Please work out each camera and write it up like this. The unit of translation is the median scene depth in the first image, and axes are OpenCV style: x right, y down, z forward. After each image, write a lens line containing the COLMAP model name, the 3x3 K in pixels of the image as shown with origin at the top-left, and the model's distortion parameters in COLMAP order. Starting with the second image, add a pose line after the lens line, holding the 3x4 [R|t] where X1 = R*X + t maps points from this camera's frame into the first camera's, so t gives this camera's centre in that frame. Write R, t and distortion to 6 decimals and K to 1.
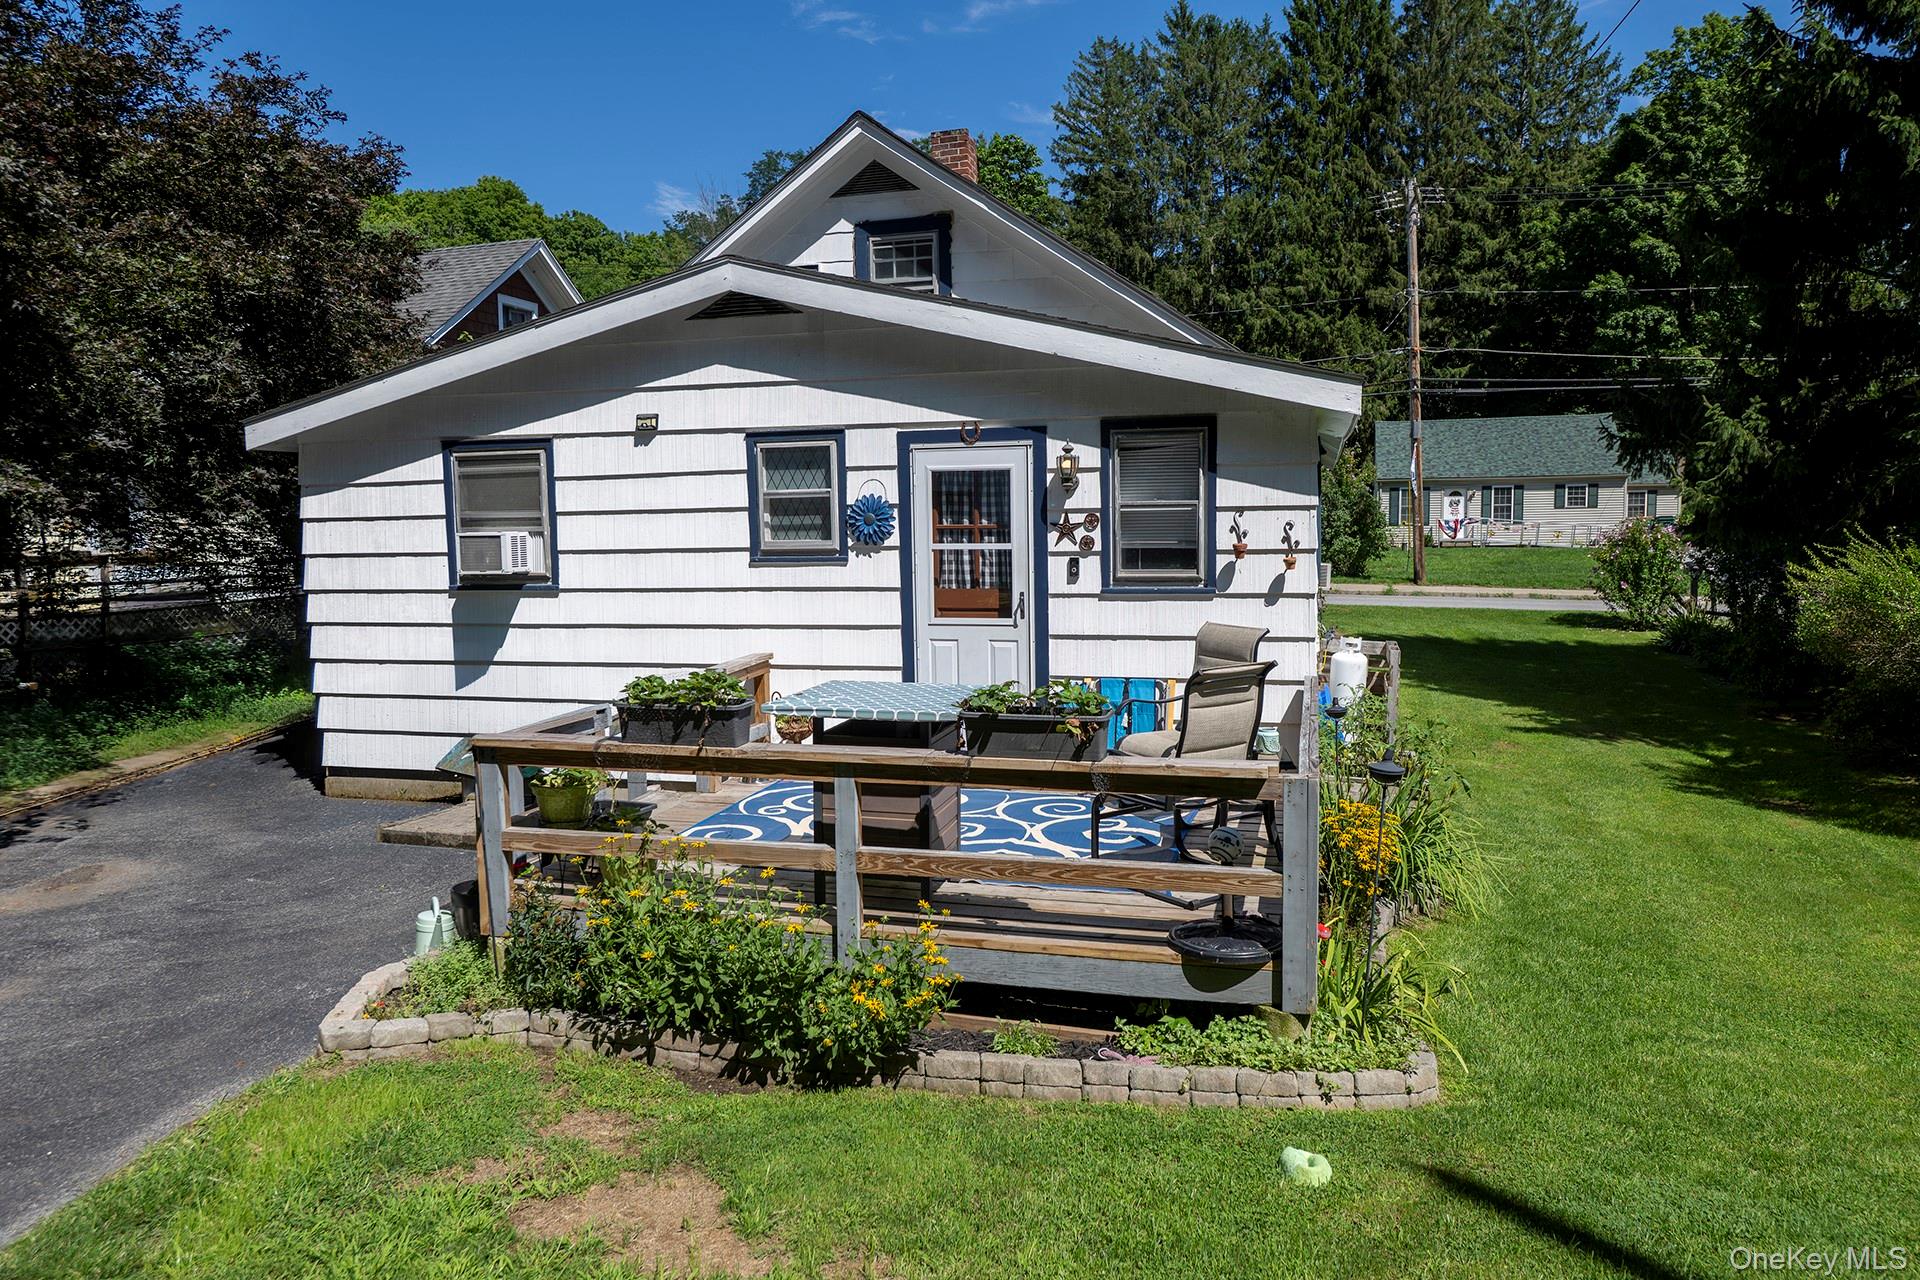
lens RADIAL K [[1280.0, 0, 968.1], [0, 1280.0, 632.5], [0, 0, 1]] dist [0.000387, 0.003015]
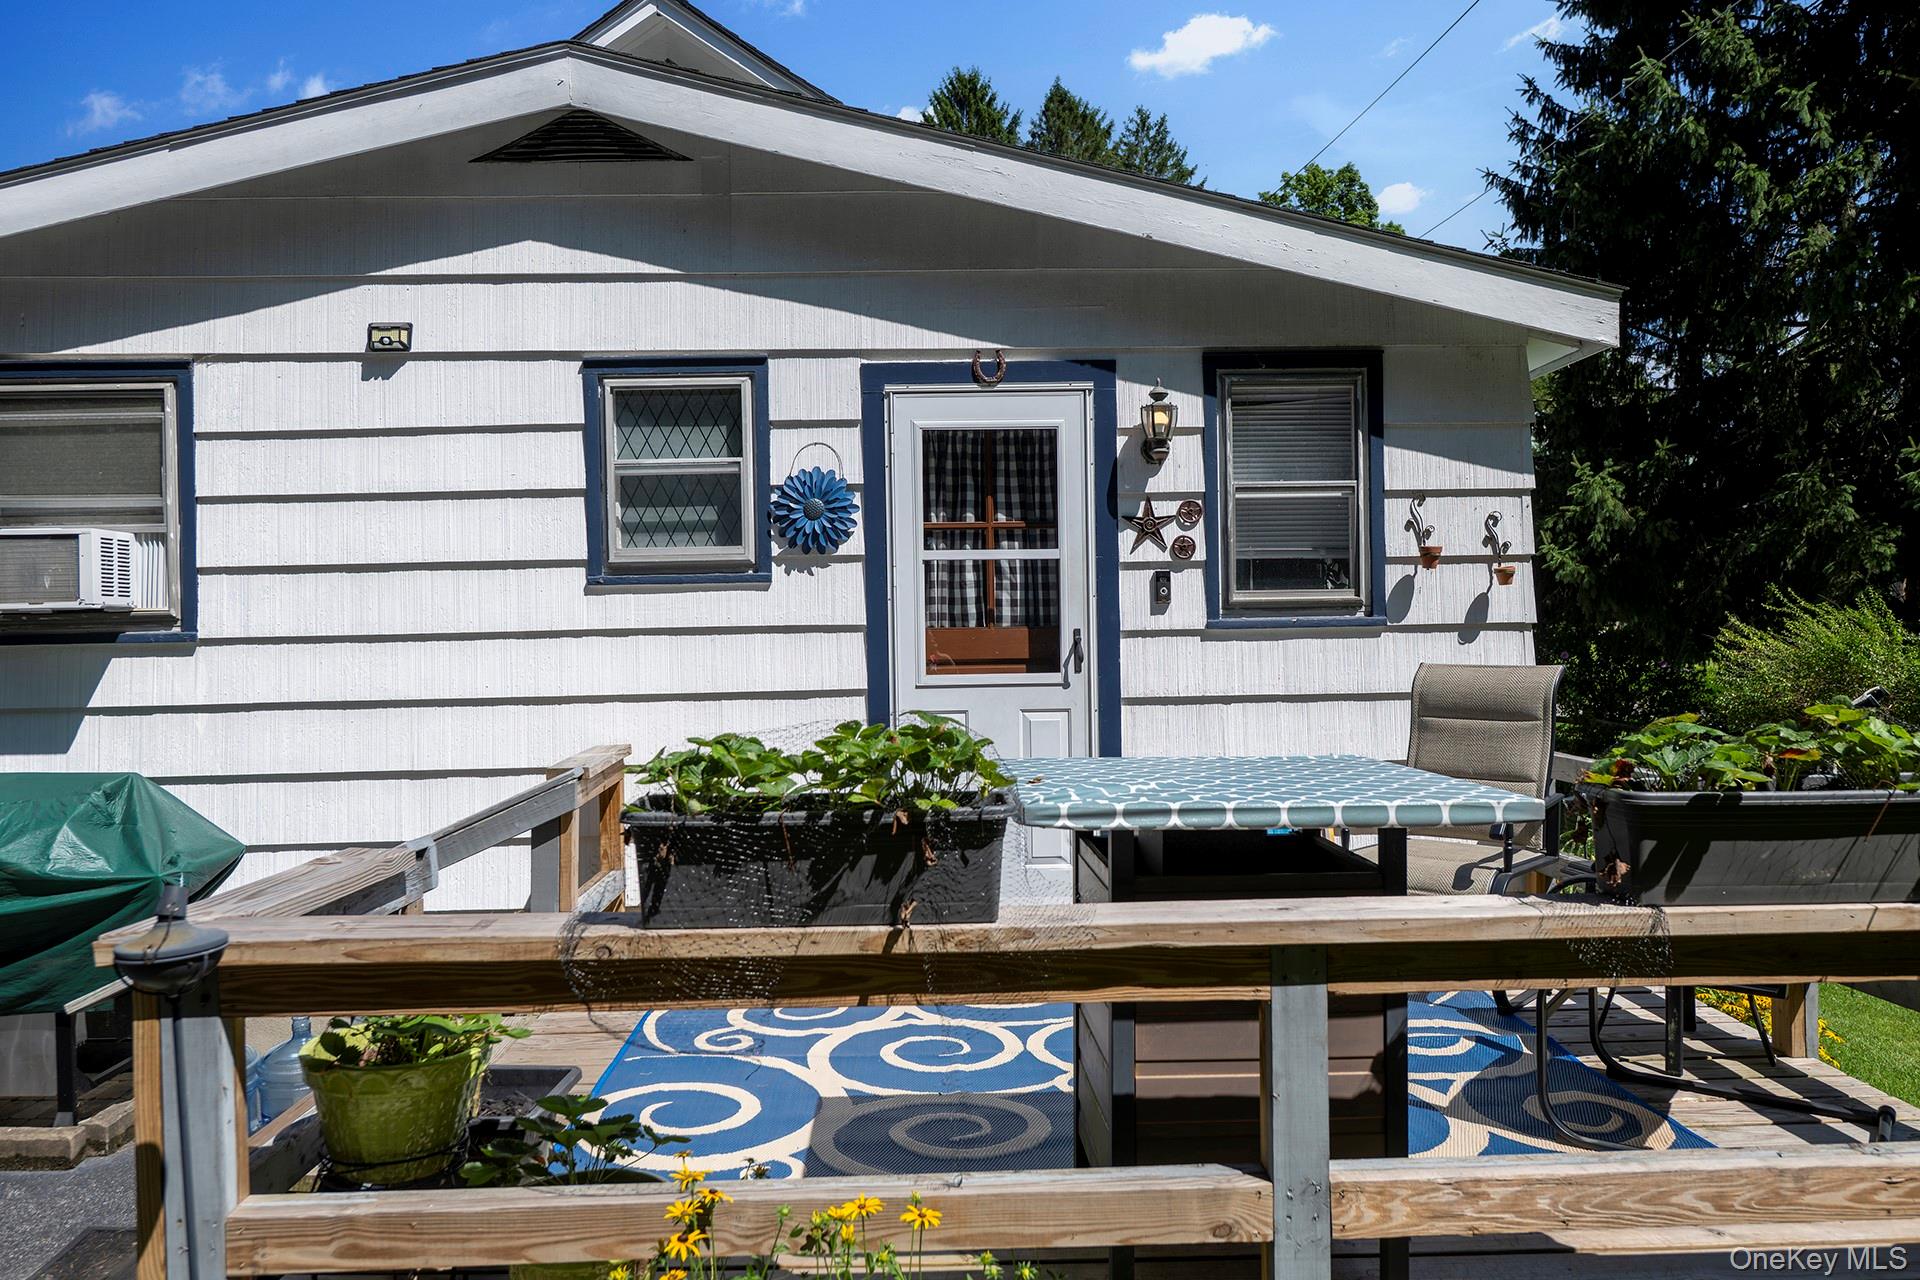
lens RADIAL K [[1280.0, 0, 916.8], [0, 1280.0, 646.1], [0, 0, 1]] dist [0.000387, 0.003015]
pose [[0.954875, -0.001433, 0.297003, -0.207778], [0.029965, 0.995351, -0.091539, 0.029538], [-0.295491, 0.096308, 0.950479, 0.436059]]
